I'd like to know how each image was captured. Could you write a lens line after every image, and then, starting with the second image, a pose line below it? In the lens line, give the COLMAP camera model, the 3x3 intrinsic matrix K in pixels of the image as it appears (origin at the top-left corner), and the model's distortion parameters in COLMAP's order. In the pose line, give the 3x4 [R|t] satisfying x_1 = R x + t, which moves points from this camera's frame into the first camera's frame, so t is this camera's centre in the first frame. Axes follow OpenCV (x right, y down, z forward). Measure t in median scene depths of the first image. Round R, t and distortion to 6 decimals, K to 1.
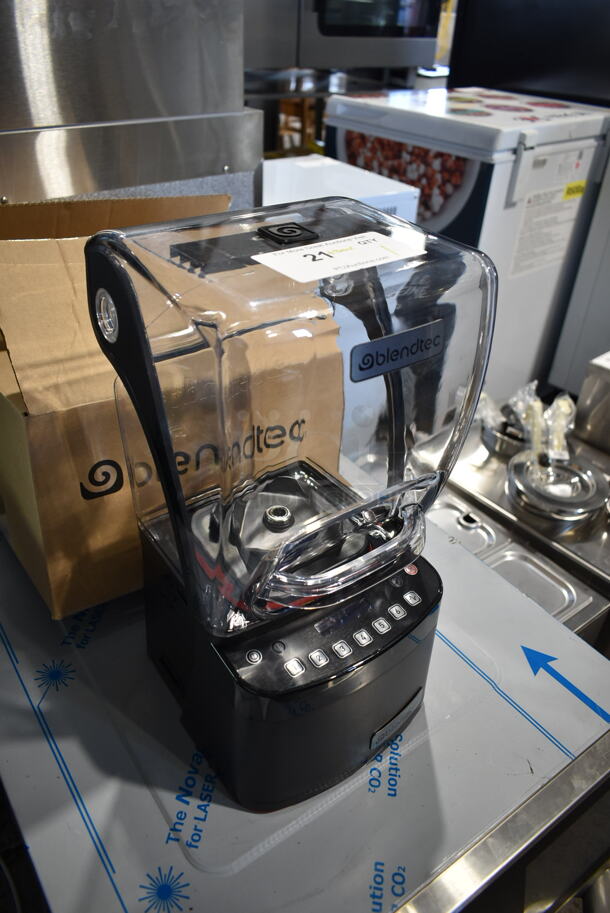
lens RADIAL K [[698.8, 0, 278.1], [0, 698.8, 457.0], [0, 0, 1]] dist [-0.007407, -0.001898]
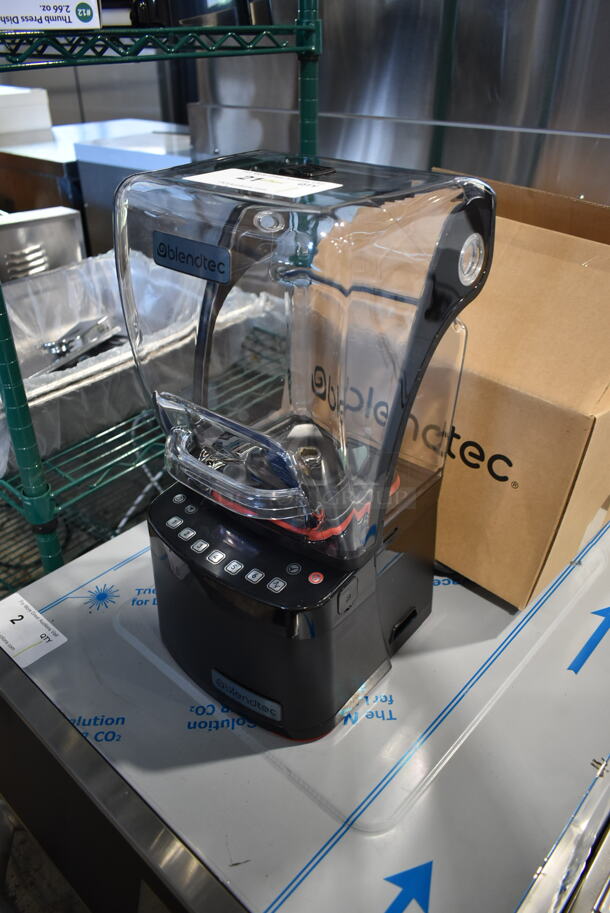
lens RADIAL K [[698.8, 0, 278.1], [0, 698.8, 457.0], [0, 0, 1]] dist [-0.007407, -0.001898]
pose [[0.200651, 0.462470, -0.863632, 0.796498], [-0.545964, 0.784759, 0.293388, -0.169317], [0.813427, 0.412644, 0.409954, 0.477733]]
